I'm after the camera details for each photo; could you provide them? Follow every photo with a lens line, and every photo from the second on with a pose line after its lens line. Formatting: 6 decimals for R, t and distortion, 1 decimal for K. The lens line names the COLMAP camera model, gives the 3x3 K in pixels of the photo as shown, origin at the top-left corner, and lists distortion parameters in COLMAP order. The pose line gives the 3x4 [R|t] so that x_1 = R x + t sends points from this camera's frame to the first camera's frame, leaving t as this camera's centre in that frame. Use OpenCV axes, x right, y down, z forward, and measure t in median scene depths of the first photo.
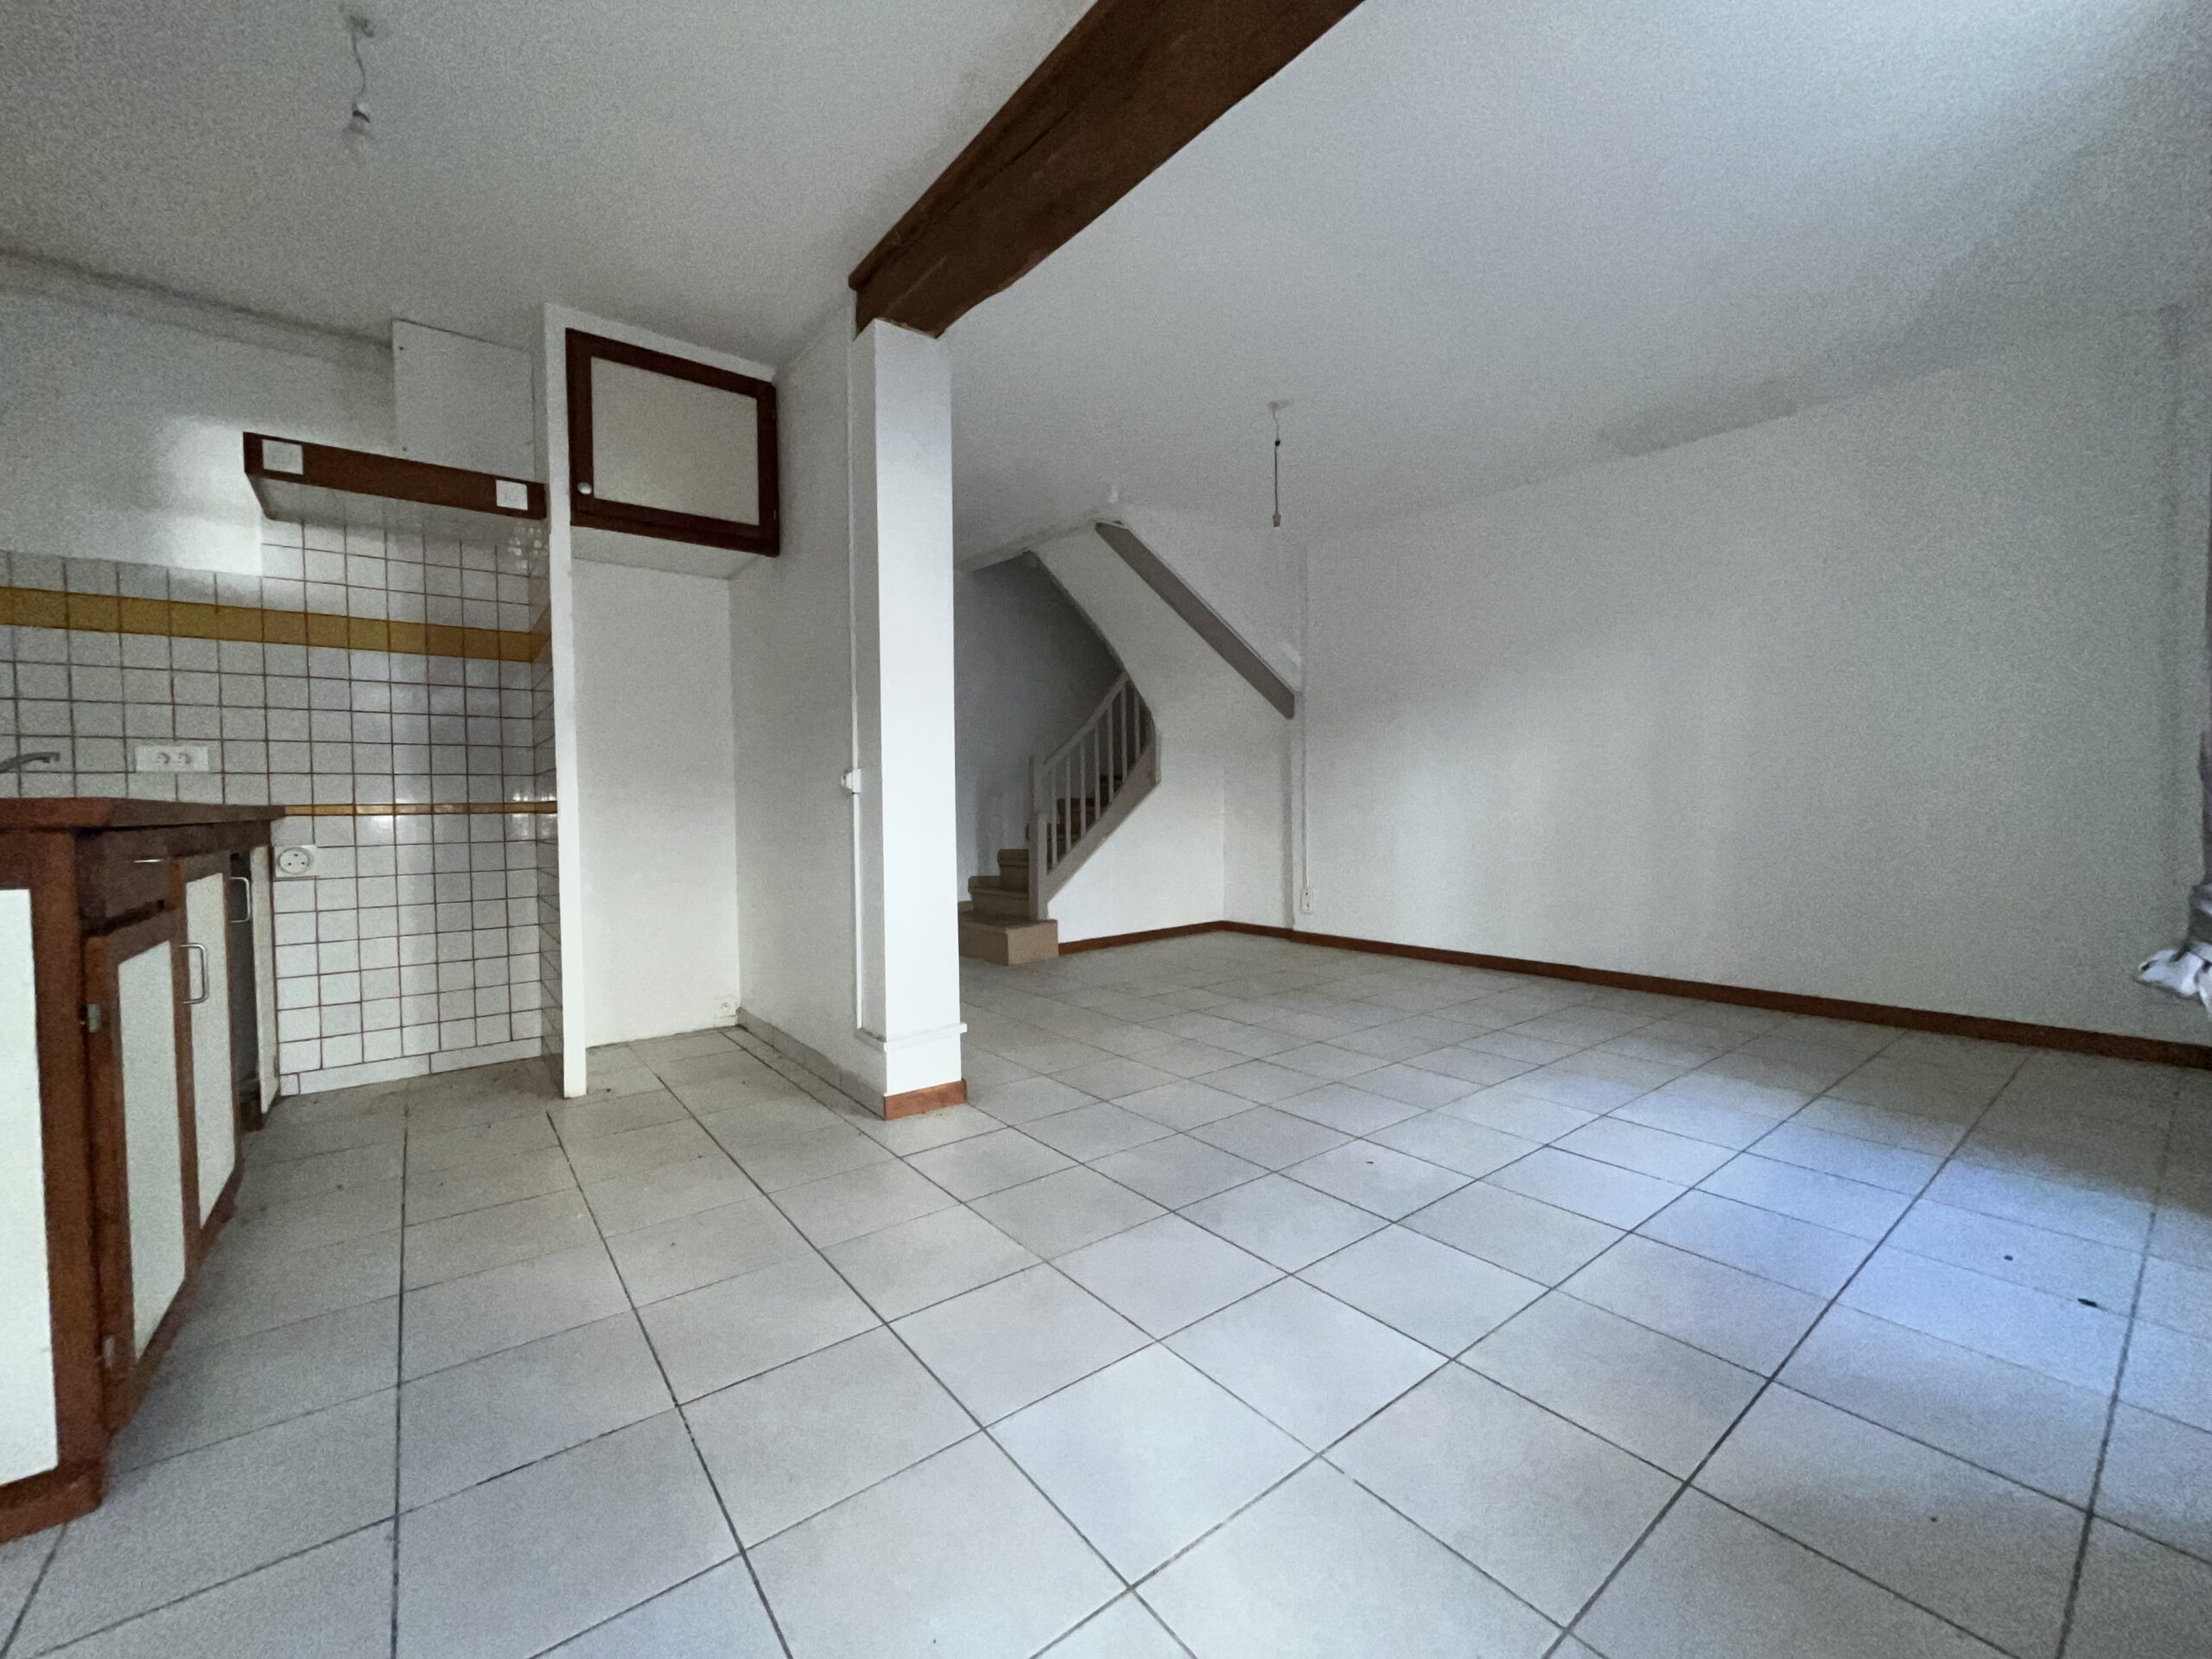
lens RADIAL K [[896.4, 0, 1105.1], [0, 896.4, 824.8], [0, 0, 1]] dist [-0.000746, -0.000300]
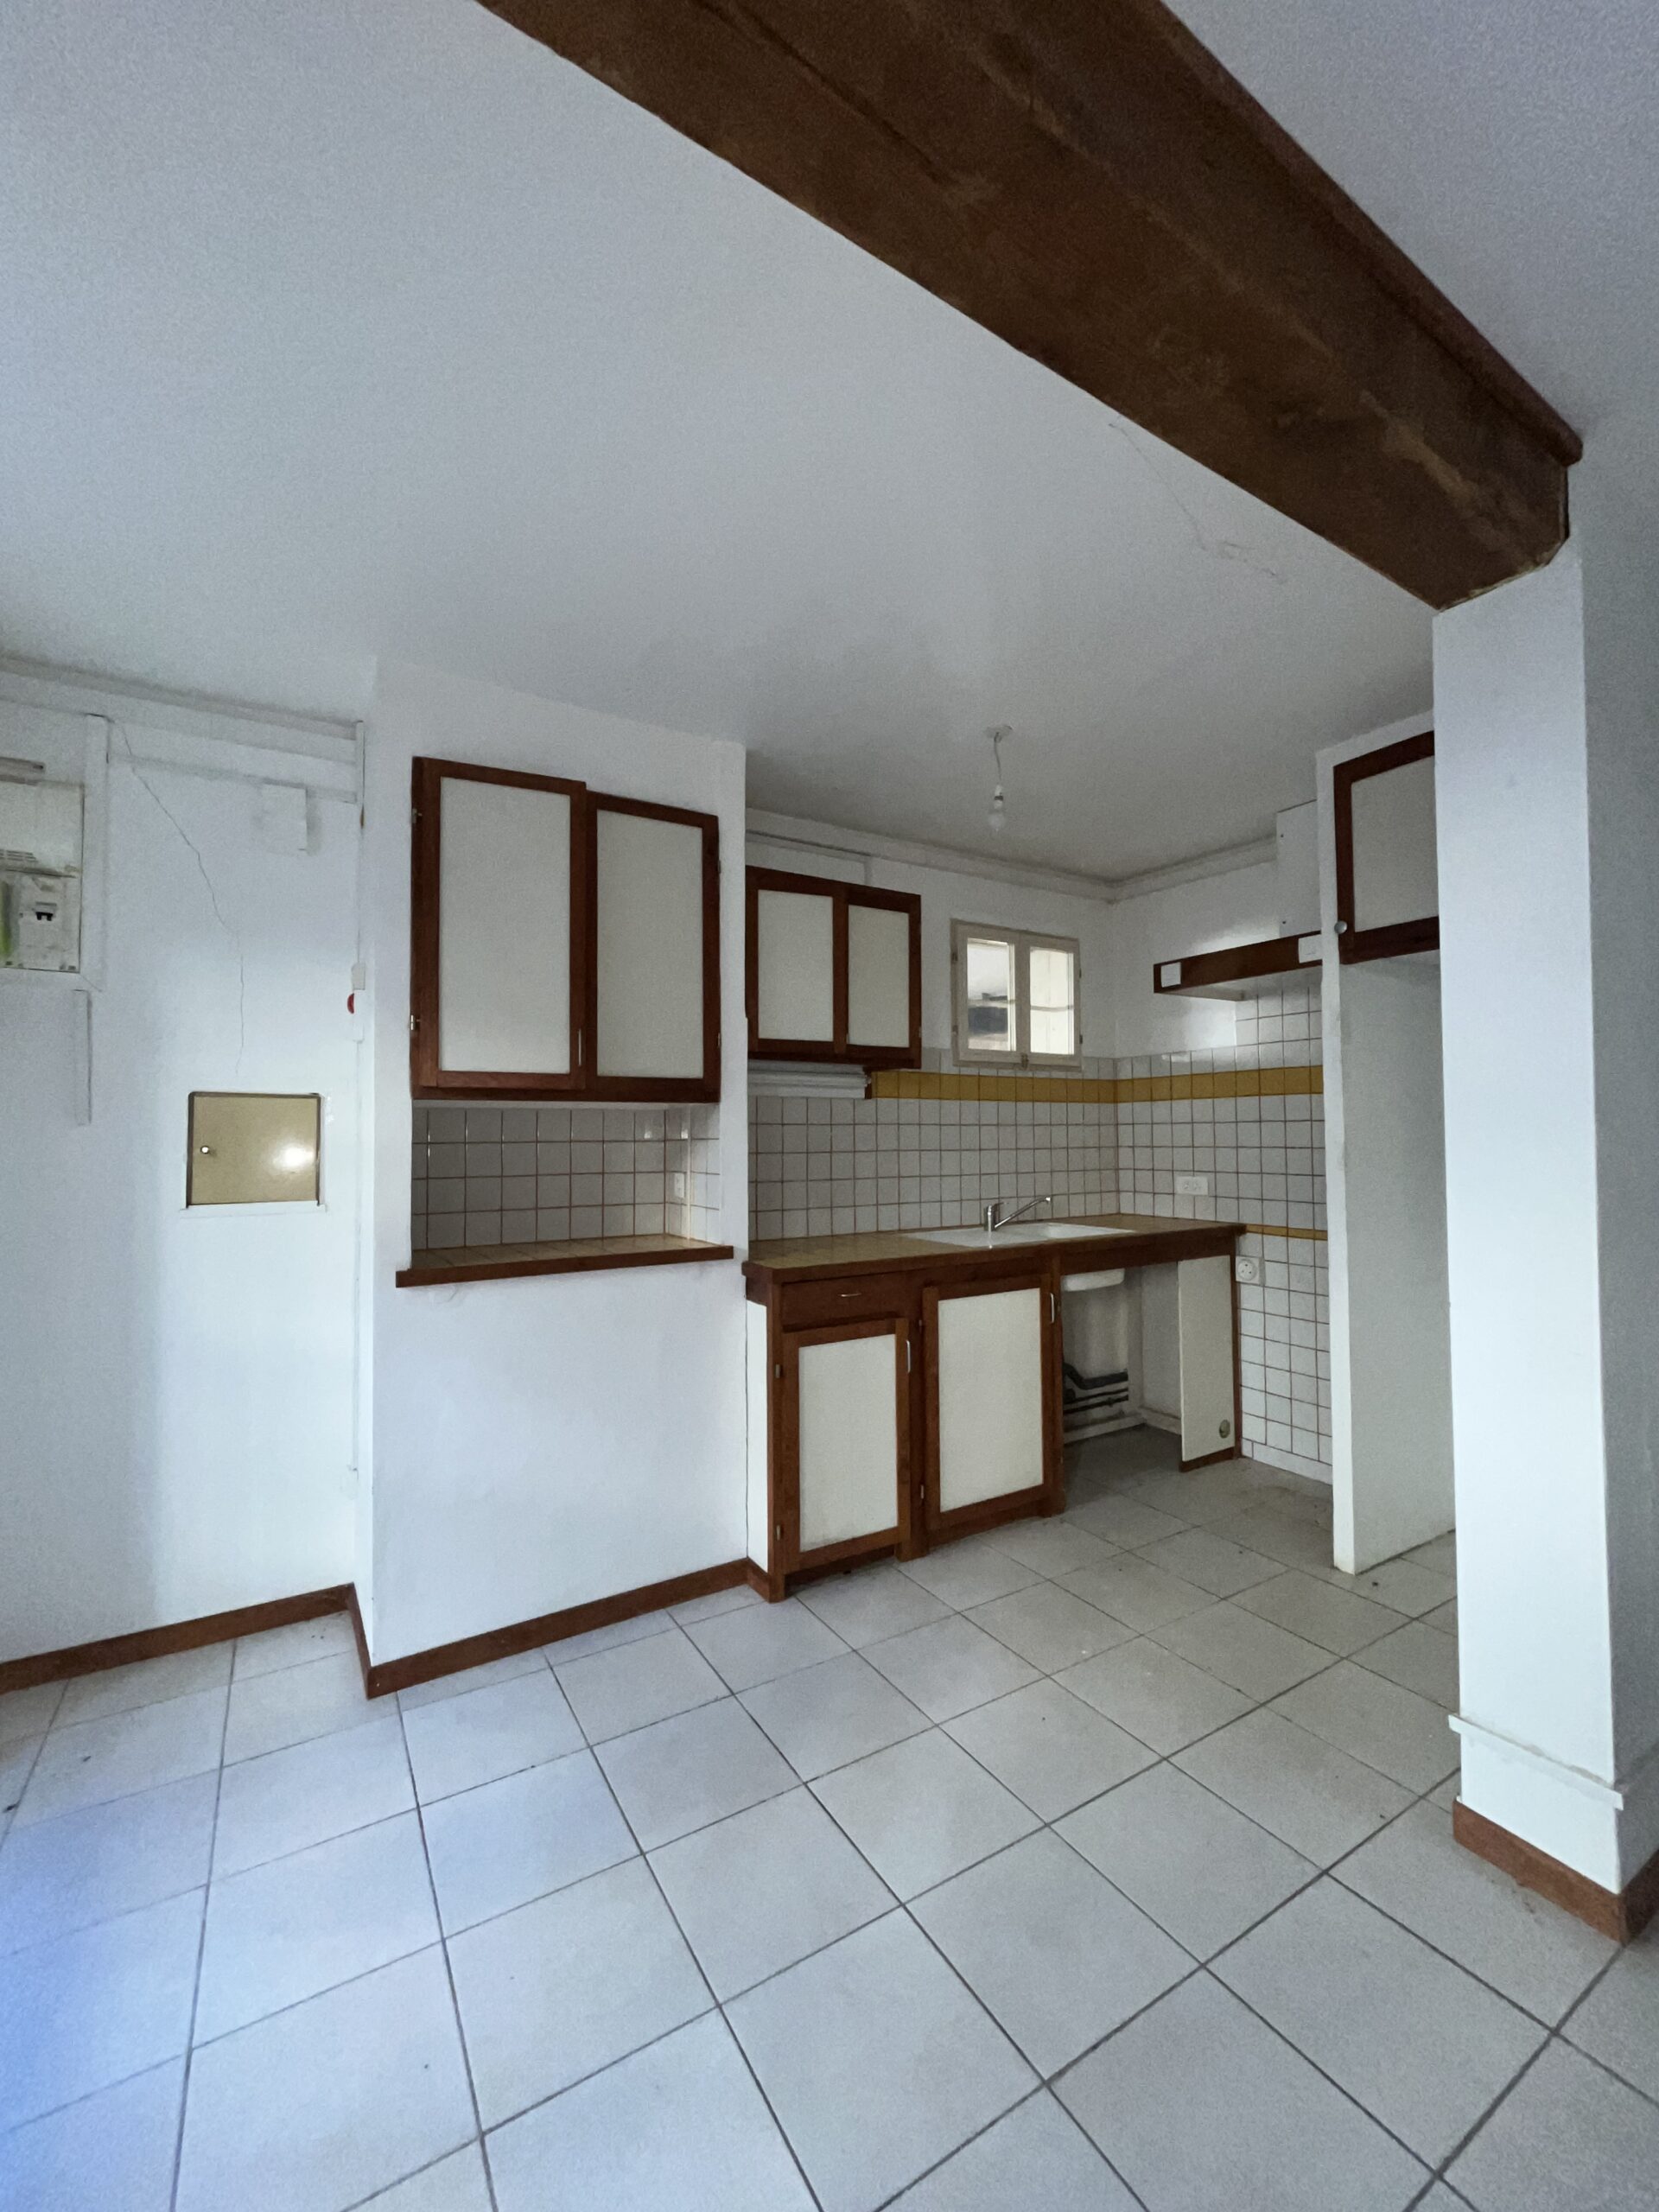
lens RADIAL K [[896.4, 0, 828.0], [0, 896.4, 1110.2], [0, 0, 1]] dist [-0.000746, -0.000300]
pose [[-0.110390, -0.011368, -0.993823, 0.419060], [-0.017723, 0.999798, -0.009467, -0.165378], [0.993730, 0.016569, -0.110569, 0.572671]]
